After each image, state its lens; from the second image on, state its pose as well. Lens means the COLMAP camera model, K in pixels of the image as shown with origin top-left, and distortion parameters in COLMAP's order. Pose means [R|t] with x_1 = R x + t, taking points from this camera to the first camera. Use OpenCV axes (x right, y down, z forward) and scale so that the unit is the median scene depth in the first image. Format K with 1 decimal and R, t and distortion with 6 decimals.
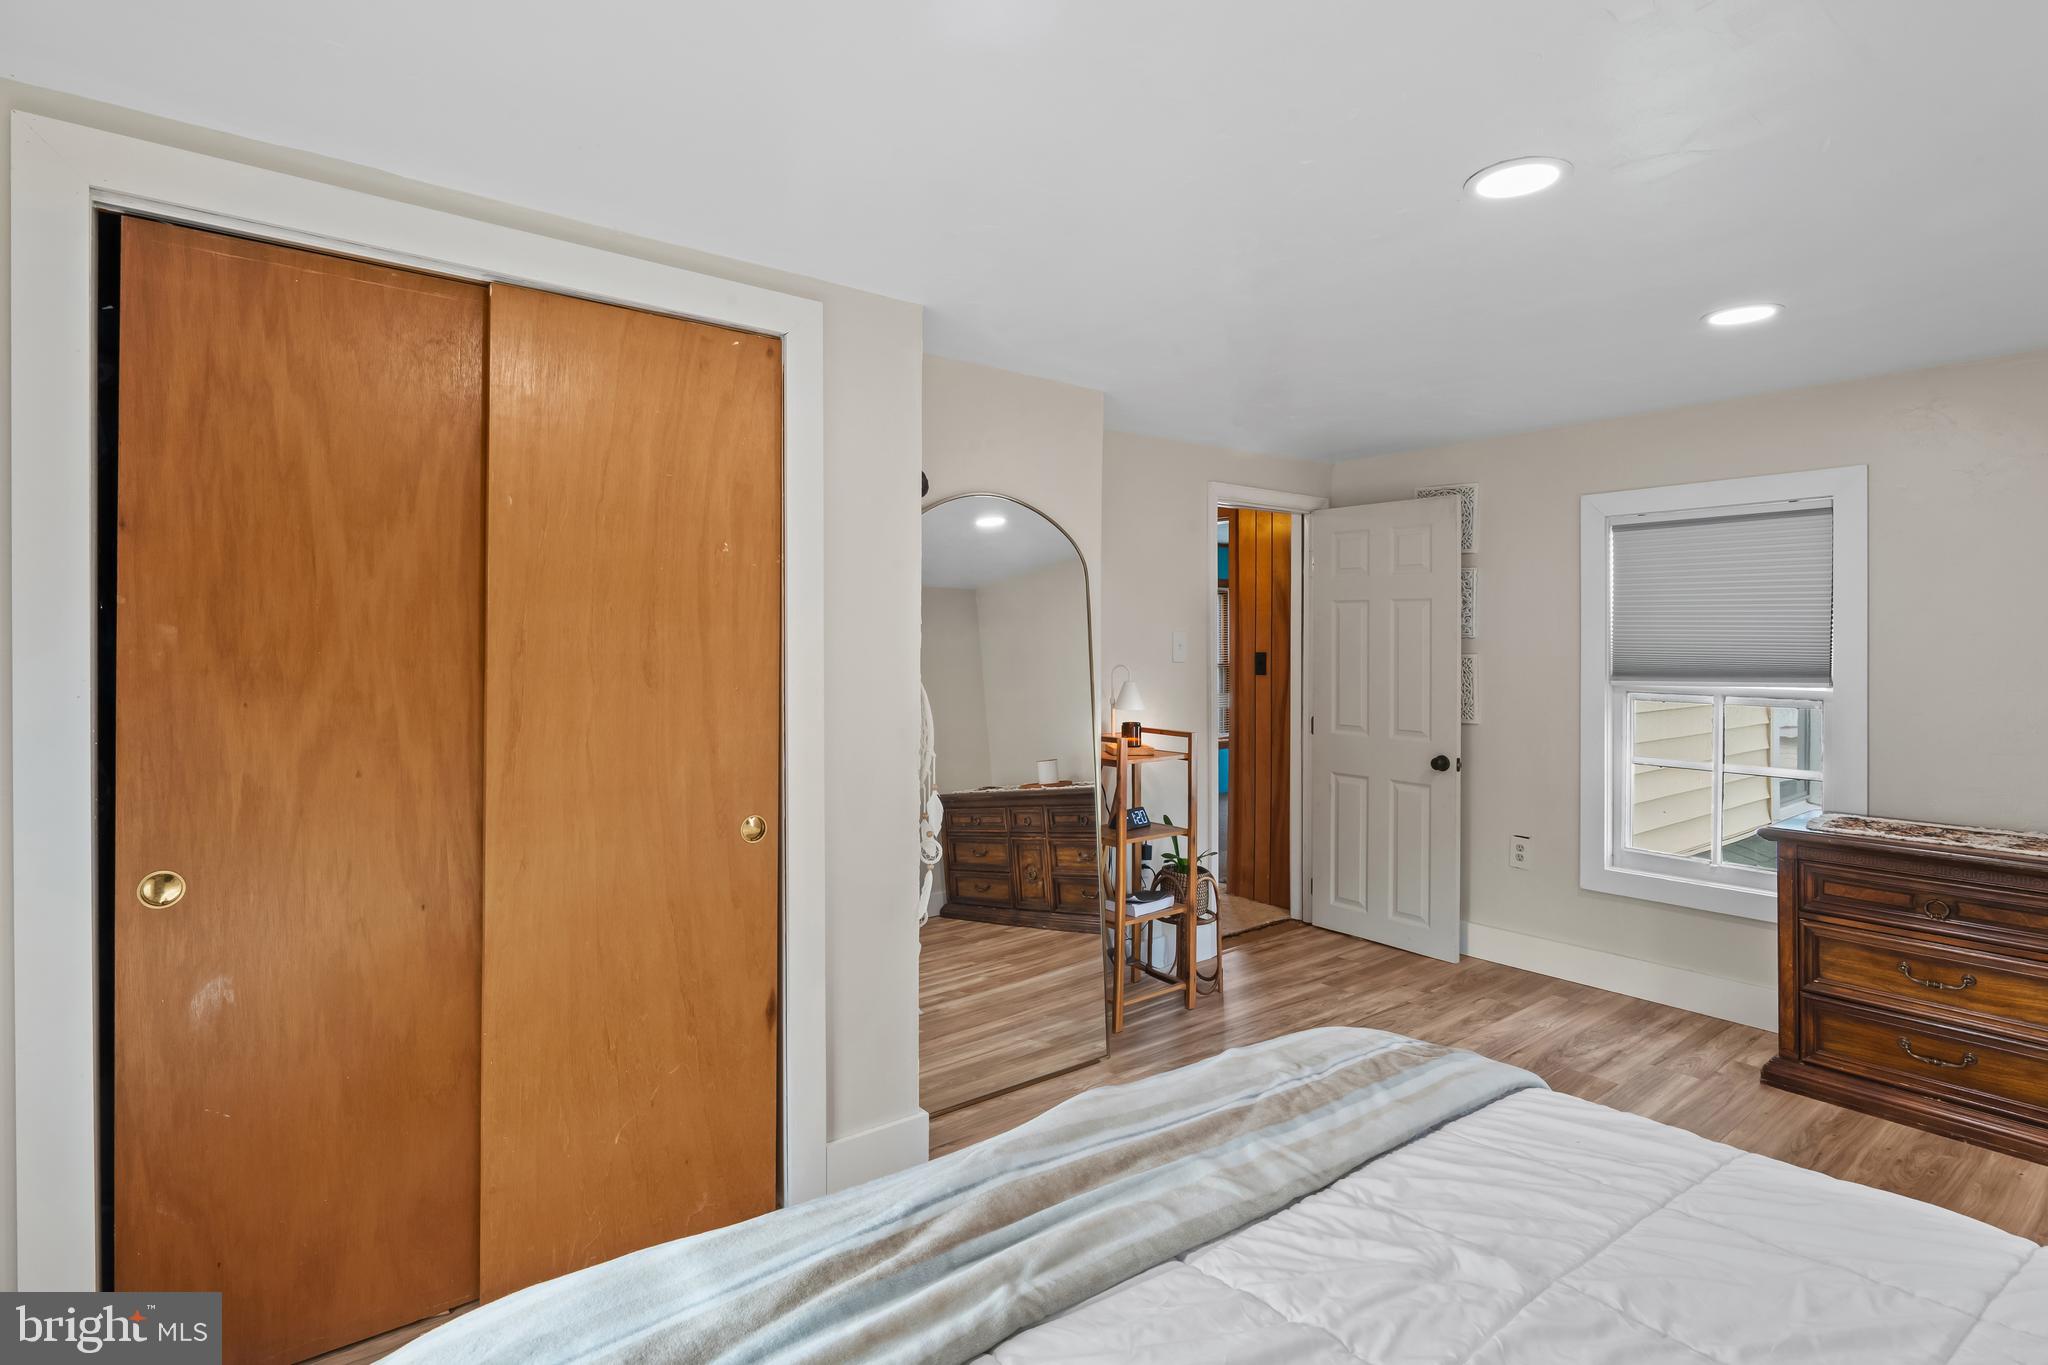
lens RADIAL K [[1023.1, 0, 1039.1], [0, 1023.1, 630.4], [0, 0, 1]] dist [-0.004511, -0.001525]
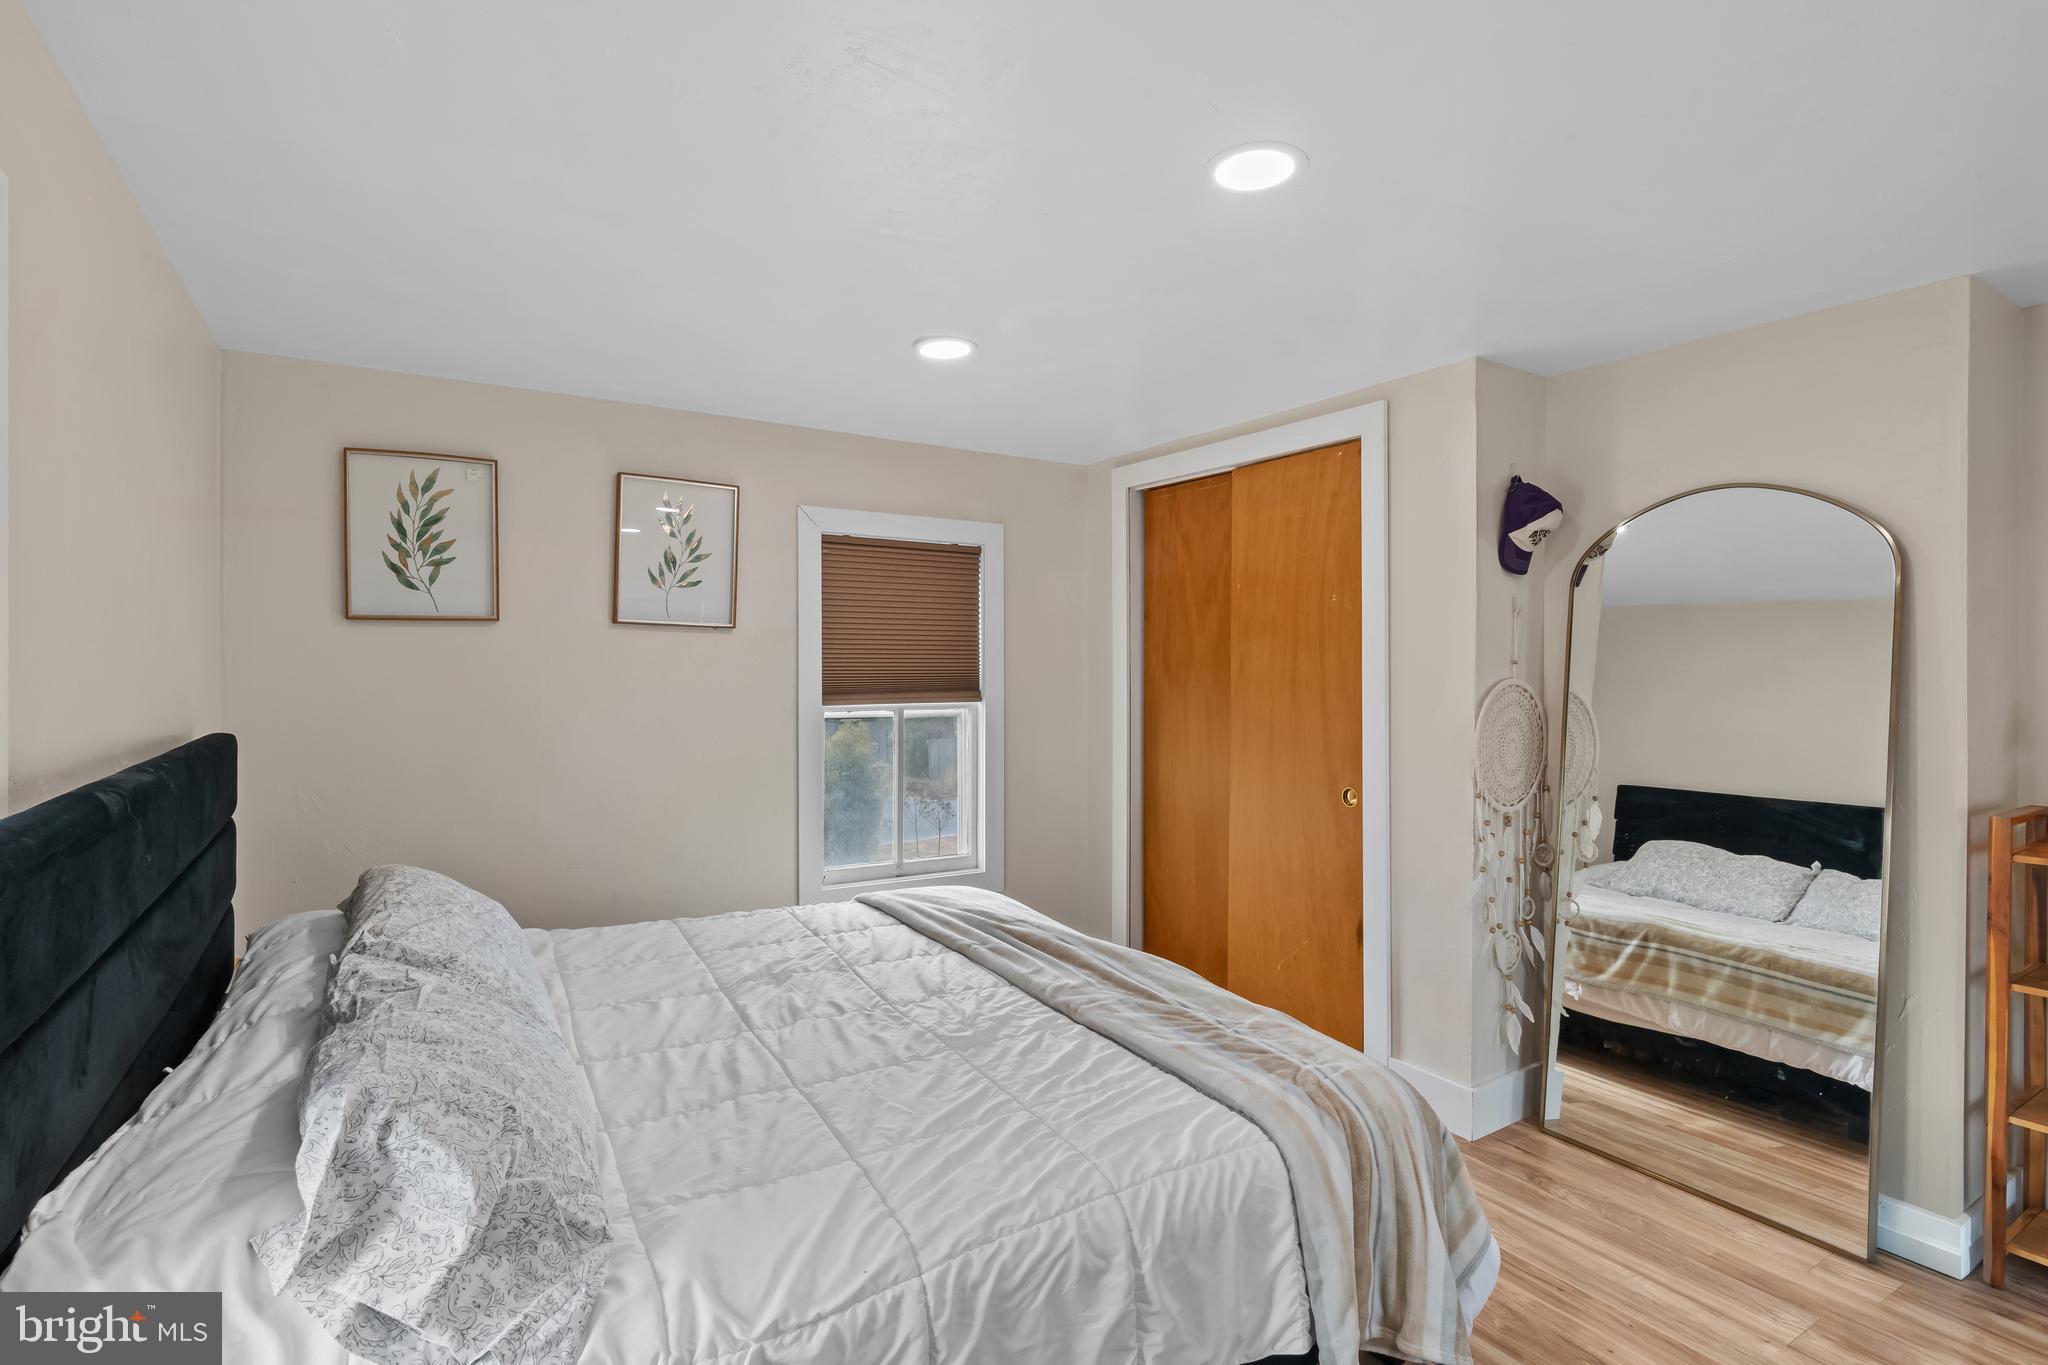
lens RADIAL K [[1023.1, 0, 1009.9], [0, 1023.1, 669.8], [0, 0, 1]] dist [-0.004511, -0.001525]
pose [[-0.130024, -0.003642, -0.991504, 1.526961], [0.000176, 0.999993, -0.003696, 0.033676], [0.991511, -0.000655, -0.130022, 0.948692]]
